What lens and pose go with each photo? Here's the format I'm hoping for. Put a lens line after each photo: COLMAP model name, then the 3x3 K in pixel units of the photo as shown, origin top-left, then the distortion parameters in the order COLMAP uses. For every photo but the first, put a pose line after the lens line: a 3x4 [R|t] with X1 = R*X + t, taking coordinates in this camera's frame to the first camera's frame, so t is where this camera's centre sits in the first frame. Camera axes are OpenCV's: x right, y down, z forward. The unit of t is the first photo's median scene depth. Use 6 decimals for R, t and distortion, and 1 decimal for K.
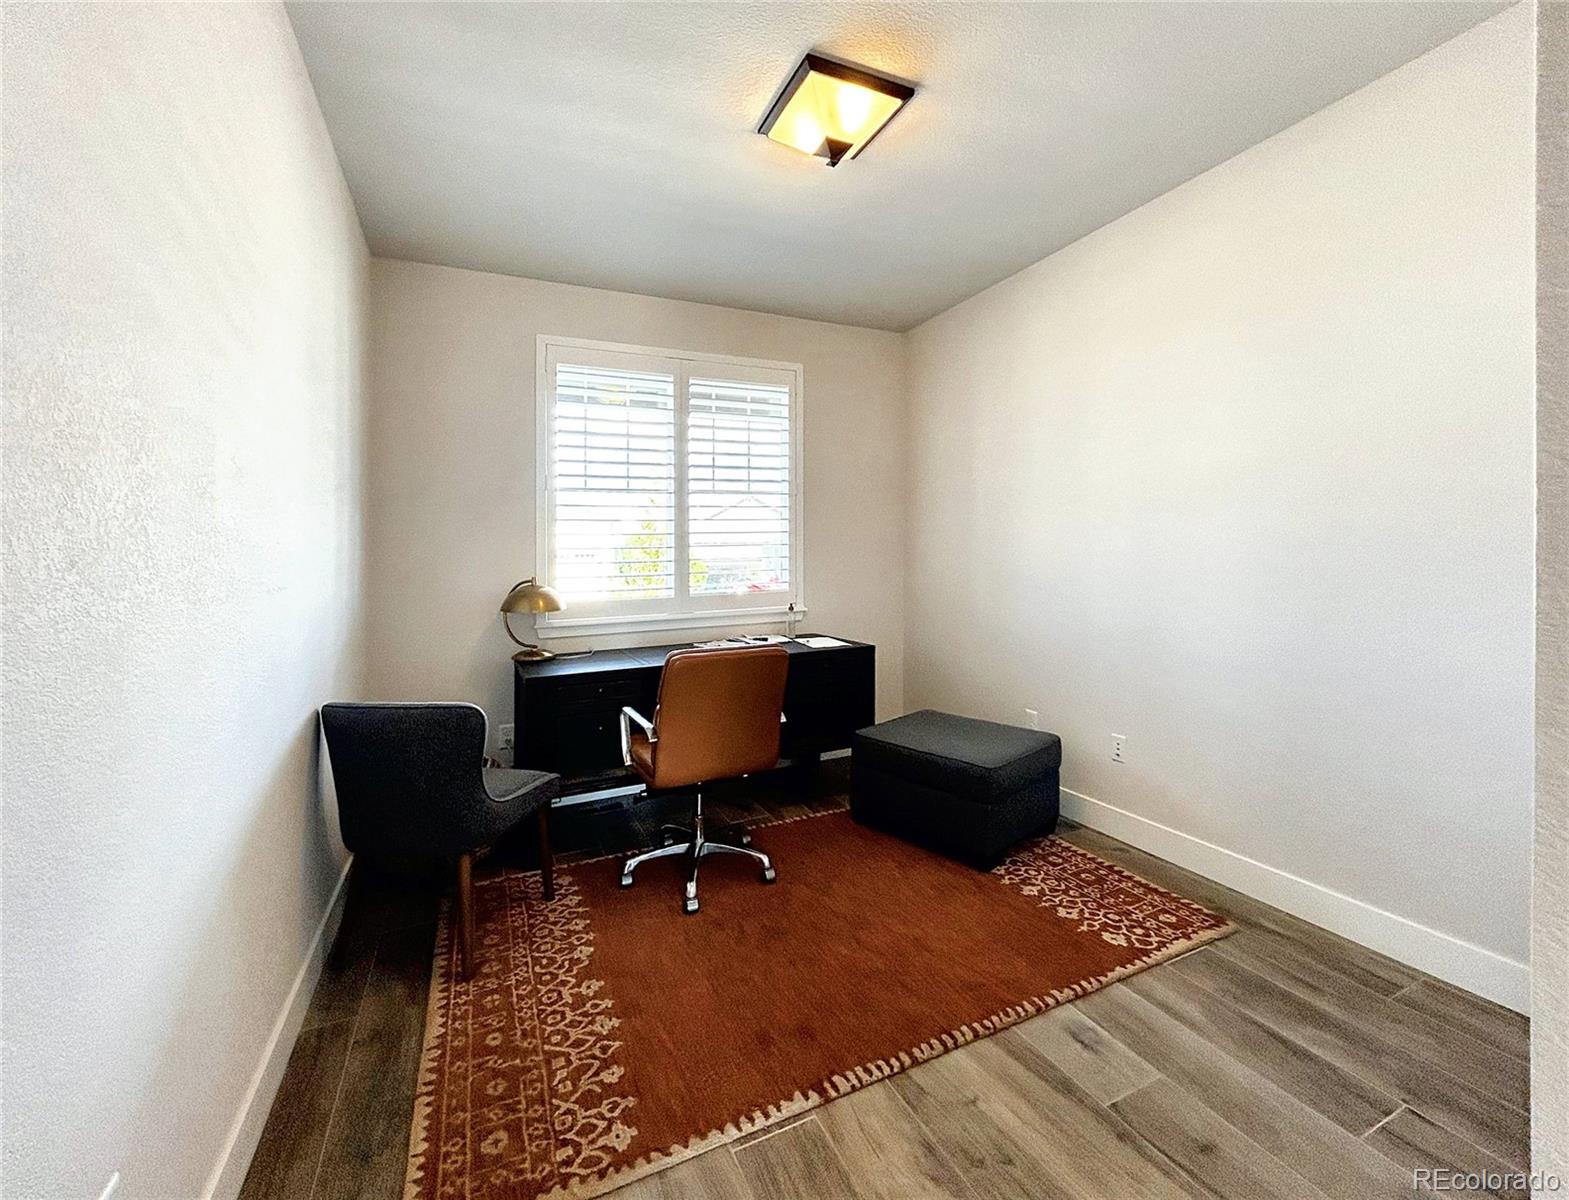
lens RADIAL K [[652.7, 0, 784.9], [0, 652.7, 567.1], [0, 0, 1]] dist [0.005172, 0.000401]
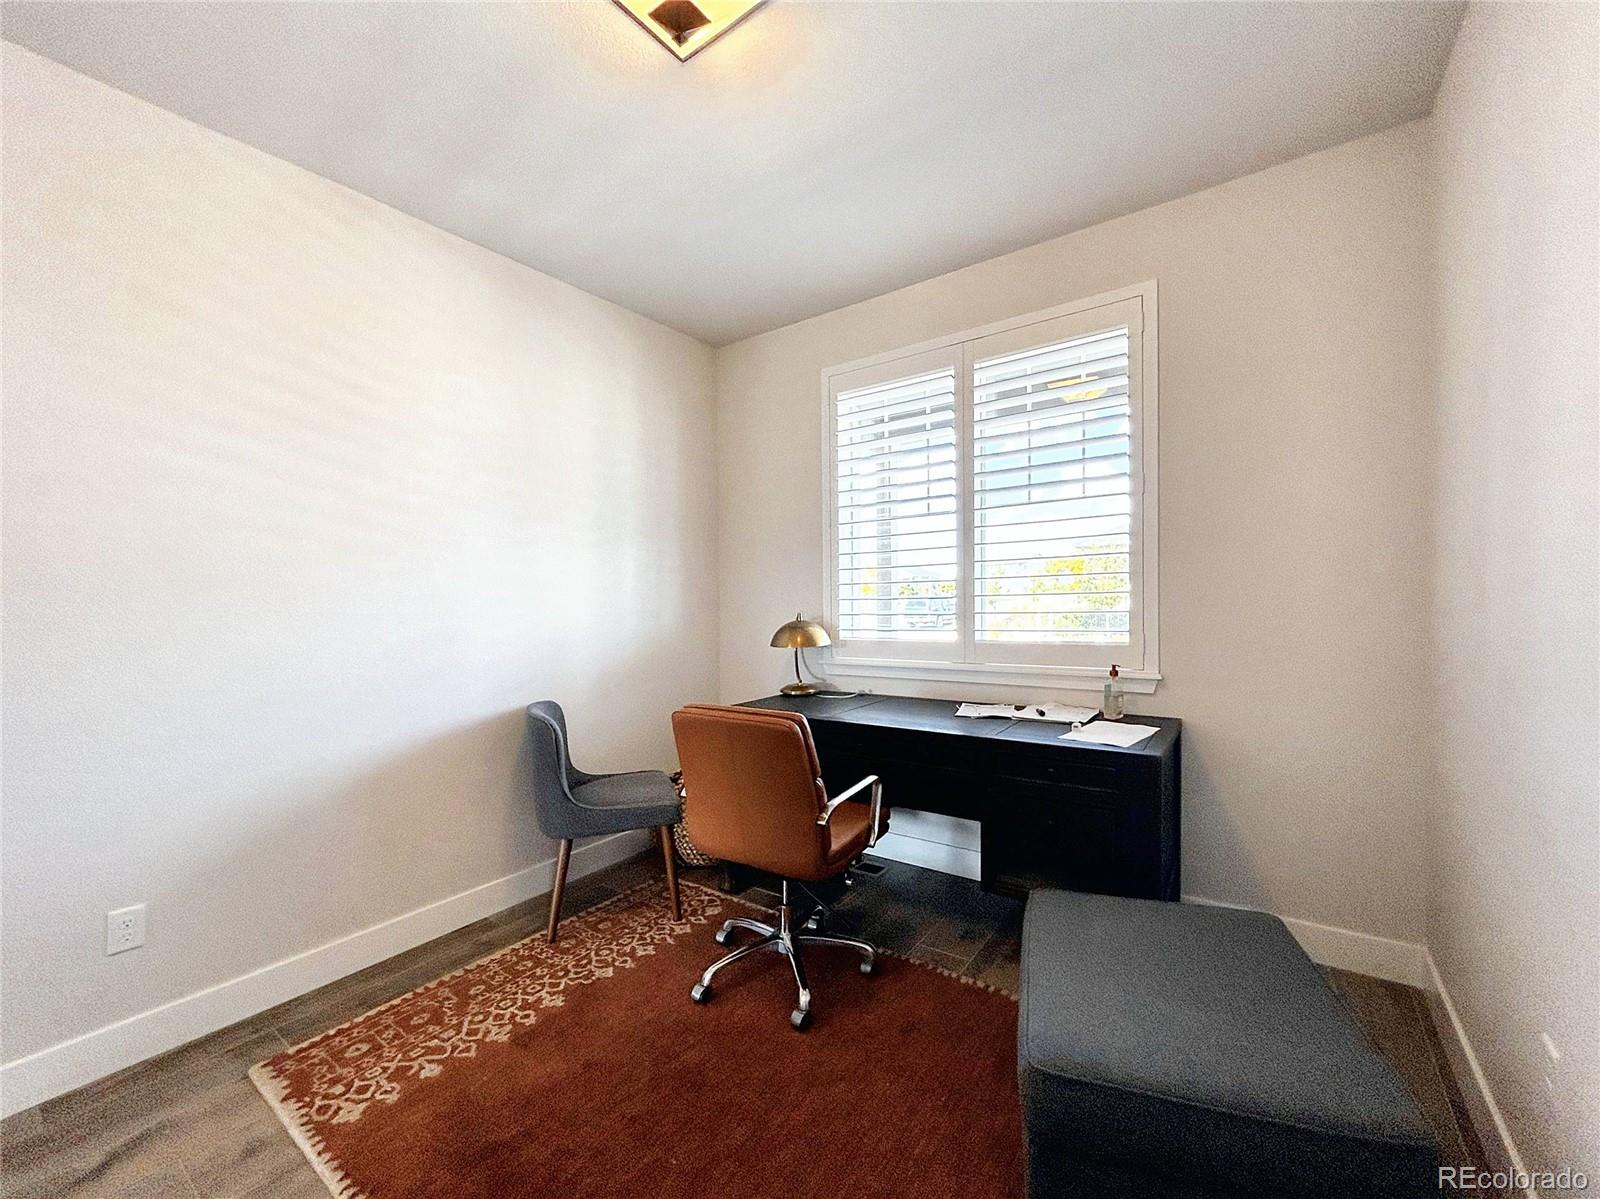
lens RADIAL K [[647.4, 0, 798.4], [0, 647.4, 598.3], [0, 0, 1]] dist [-0.000812, 0.001645]
pose [[0.493104, 0.012154, -0.869885, 0.486980], [-0.004398, 0.999924, 0.011478, -0.018124], [0.869959, -0.001834, 0.493120, 0.497301]]
